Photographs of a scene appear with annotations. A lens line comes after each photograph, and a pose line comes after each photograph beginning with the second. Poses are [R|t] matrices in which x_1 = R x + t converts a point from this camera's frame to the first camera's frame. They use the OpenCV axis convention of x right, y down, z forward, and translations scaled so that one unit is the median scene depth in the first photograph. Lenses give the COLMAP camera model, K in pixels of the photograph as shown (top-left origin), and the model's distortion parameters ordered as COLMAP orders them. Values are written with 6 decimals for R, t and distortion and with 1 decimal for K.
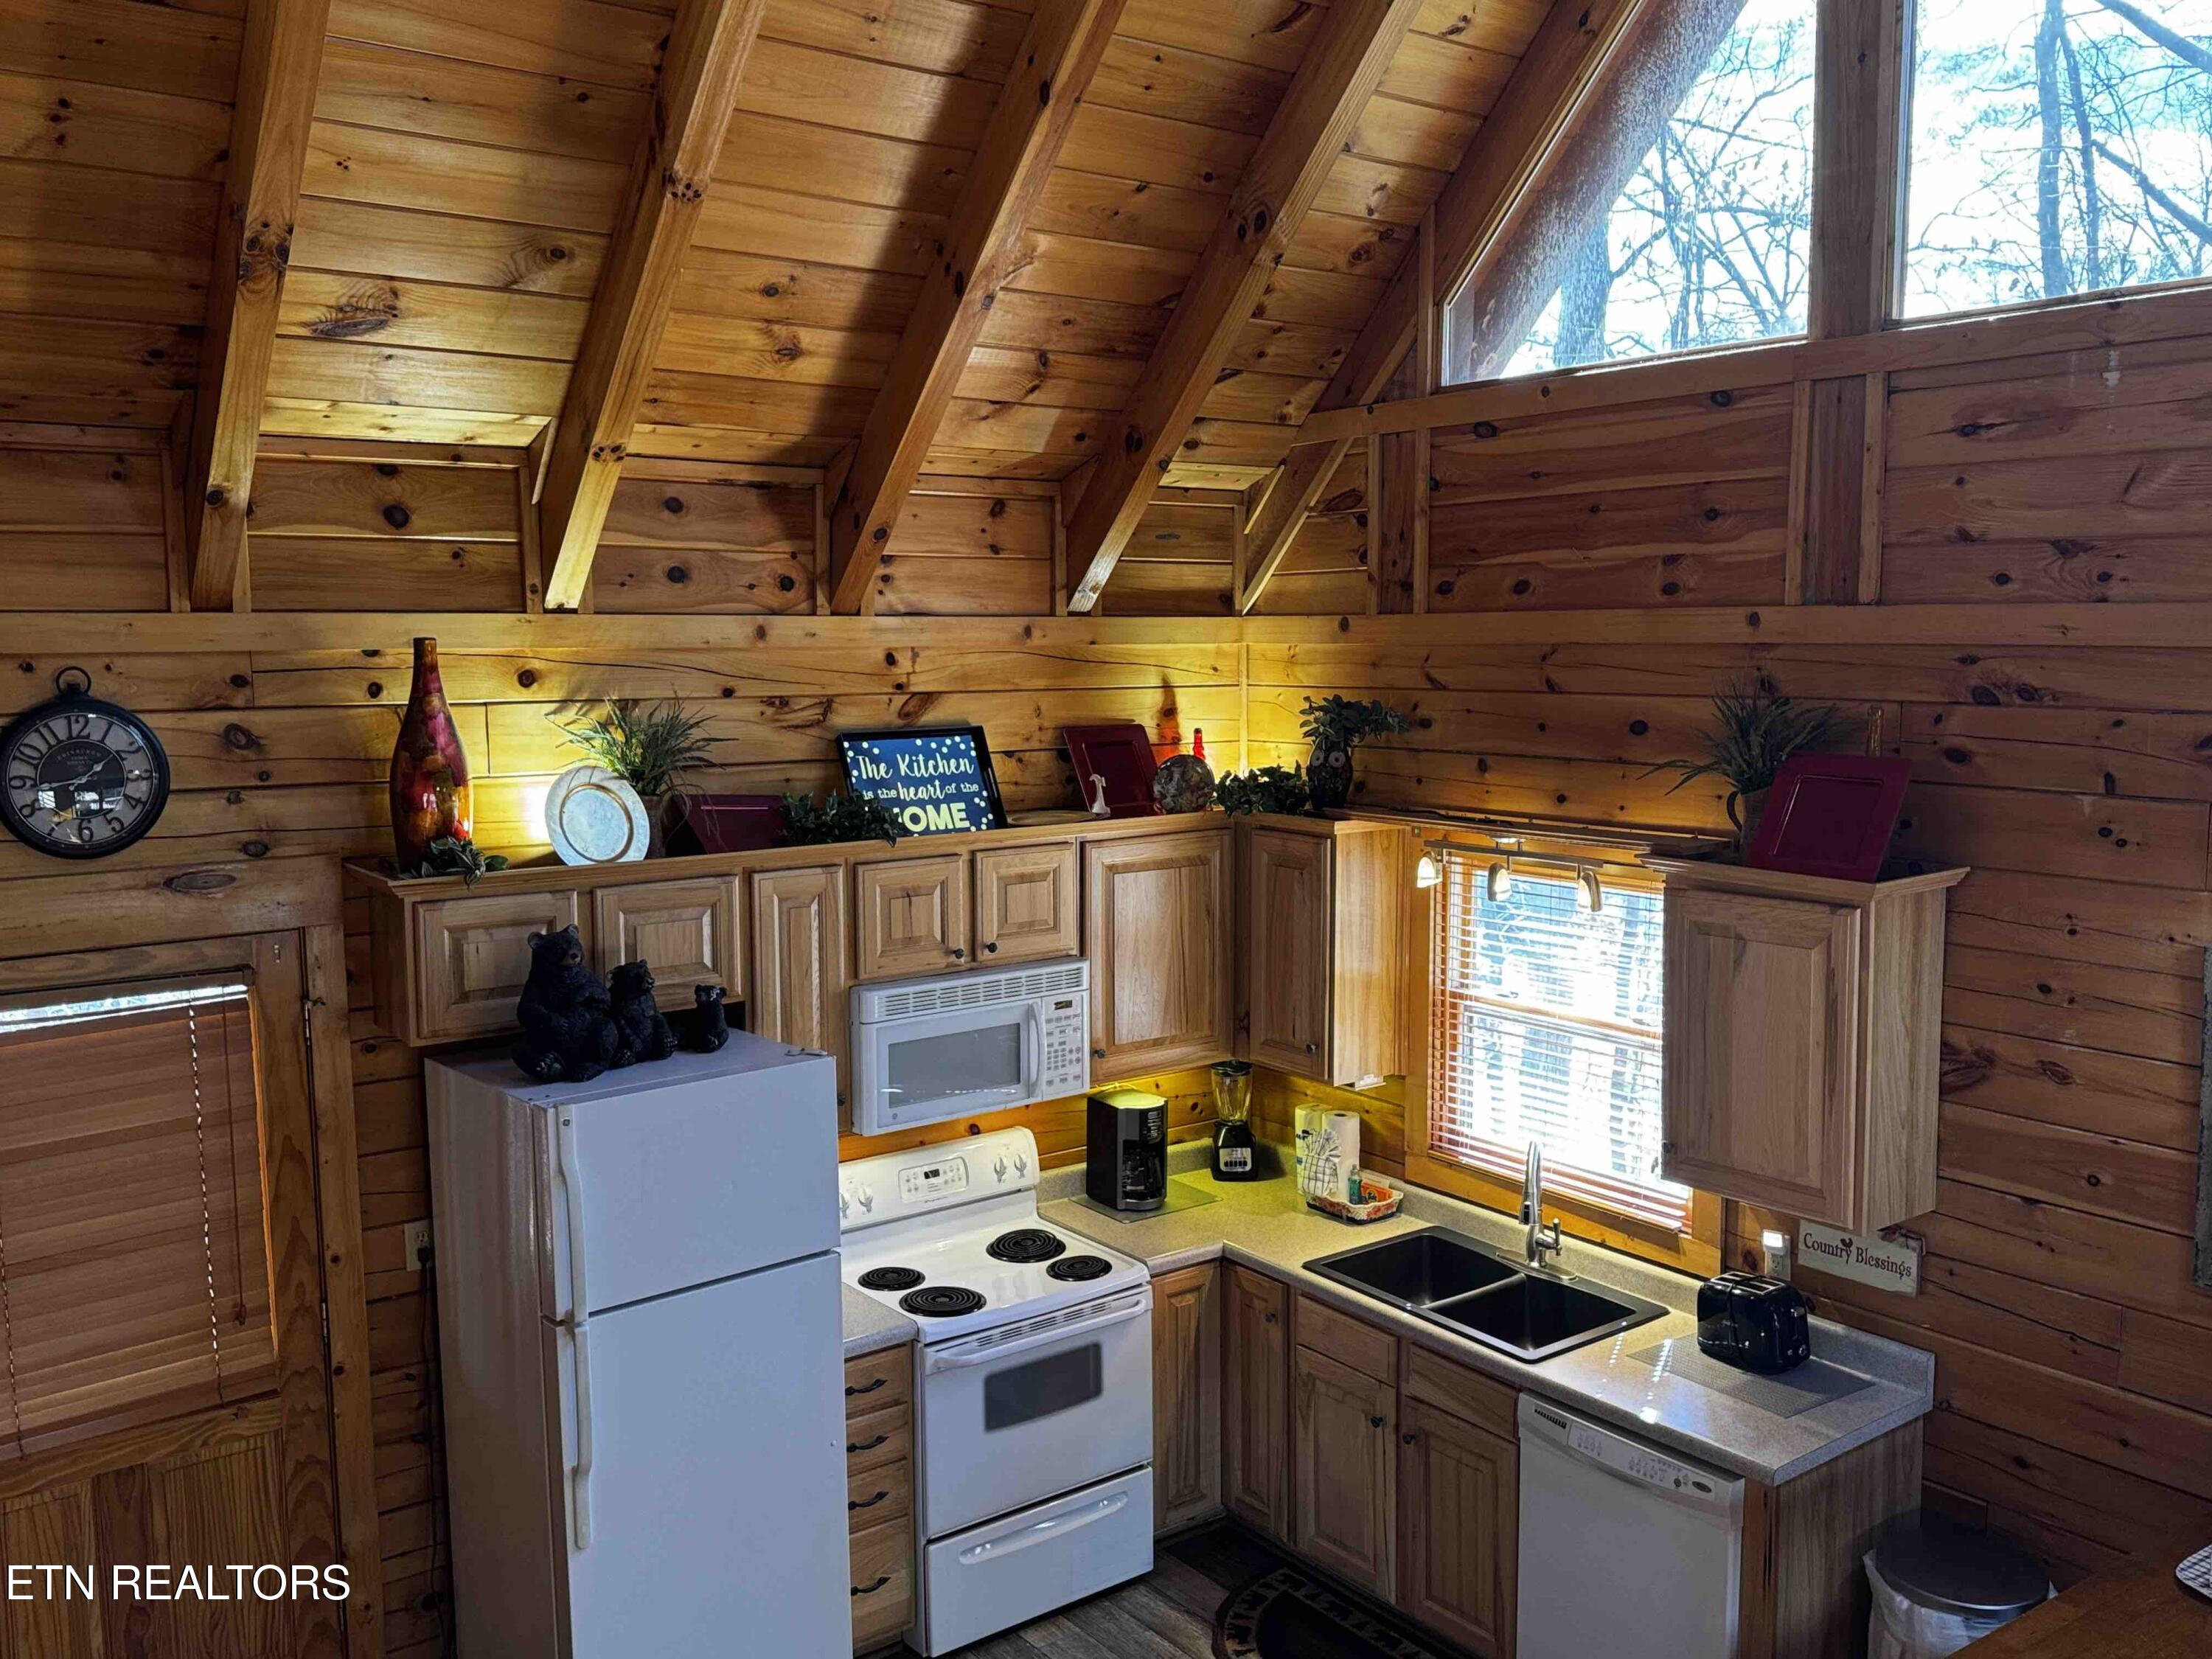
lens RADIAL K [[1878.5, 0, 1108.7], [0, 1878.5, 844.3], [0, 0, 1]] dist [0.097510, -0.157623]
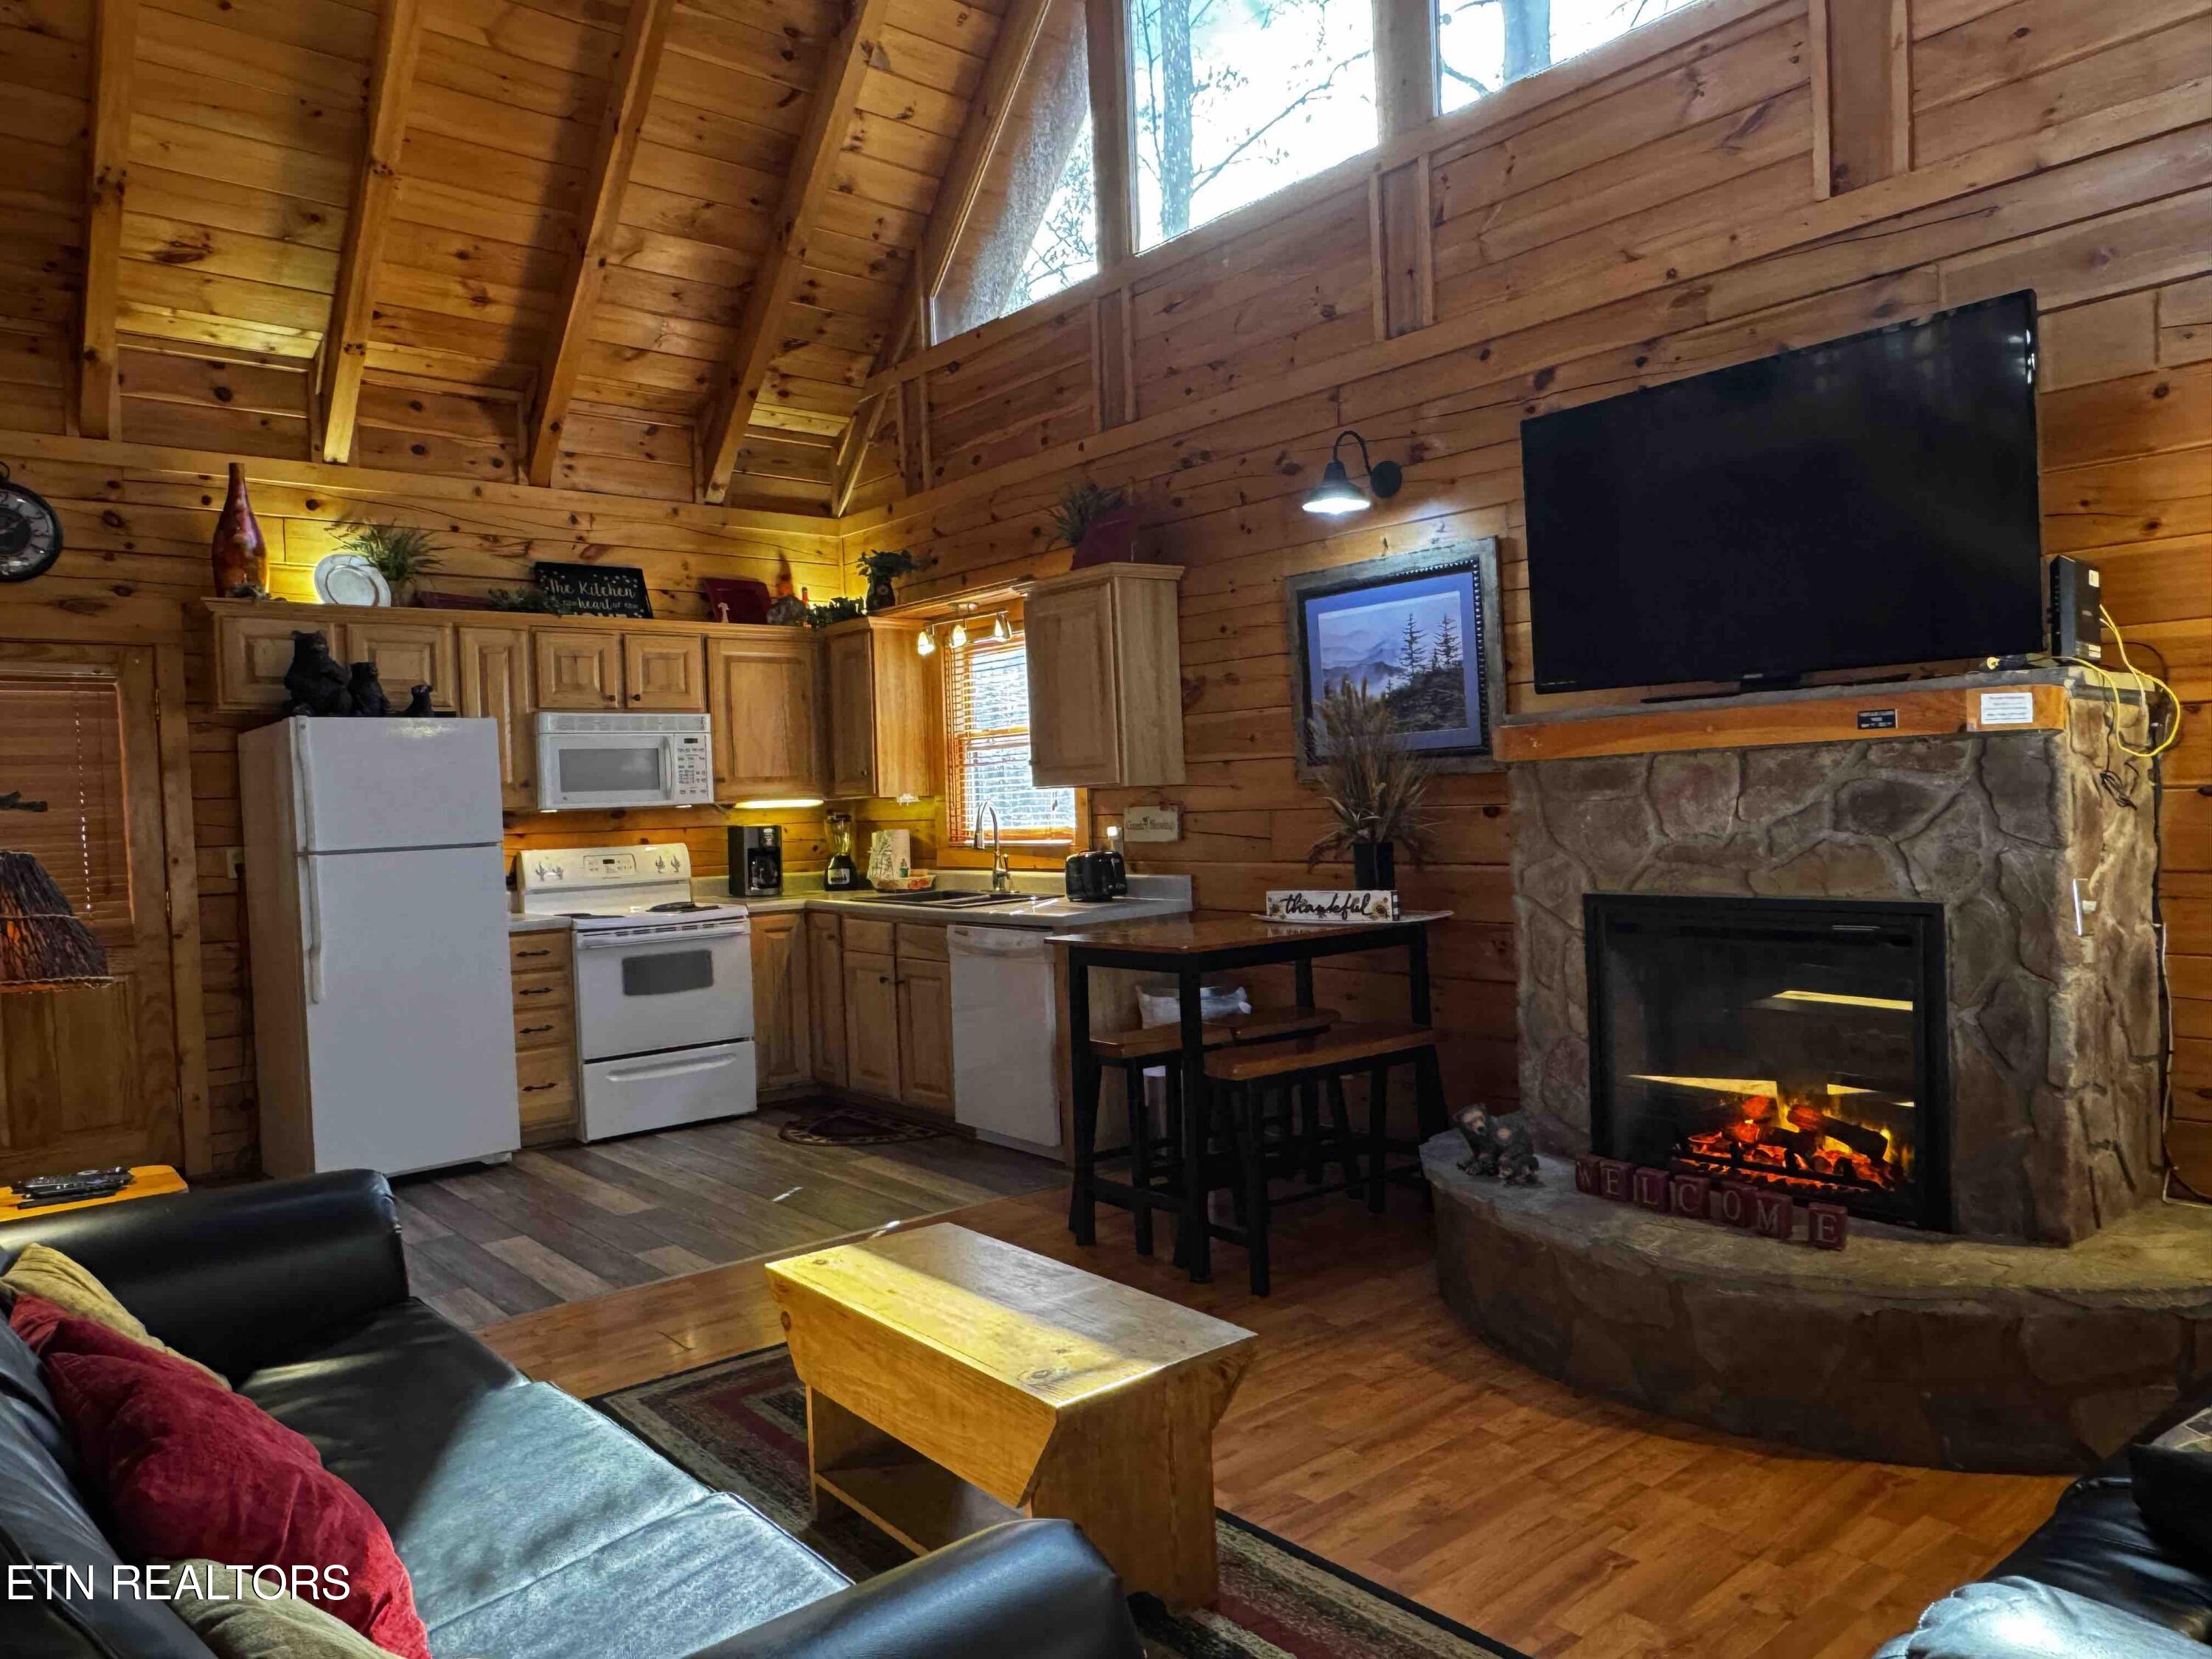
lens RADIAL K [[1508.3, 0, 1099.5], [0, 1508.3, 833.9], [0, 0, 1]] dist [-0.011153, 0.008848]
pose [[0.997926, -0.030561, 0.056660, 0.267135], [0.035662, 0.995183, -0.091323, 0.324596], [-0.053596, 0.093154, 0.994208, -0.249467]]
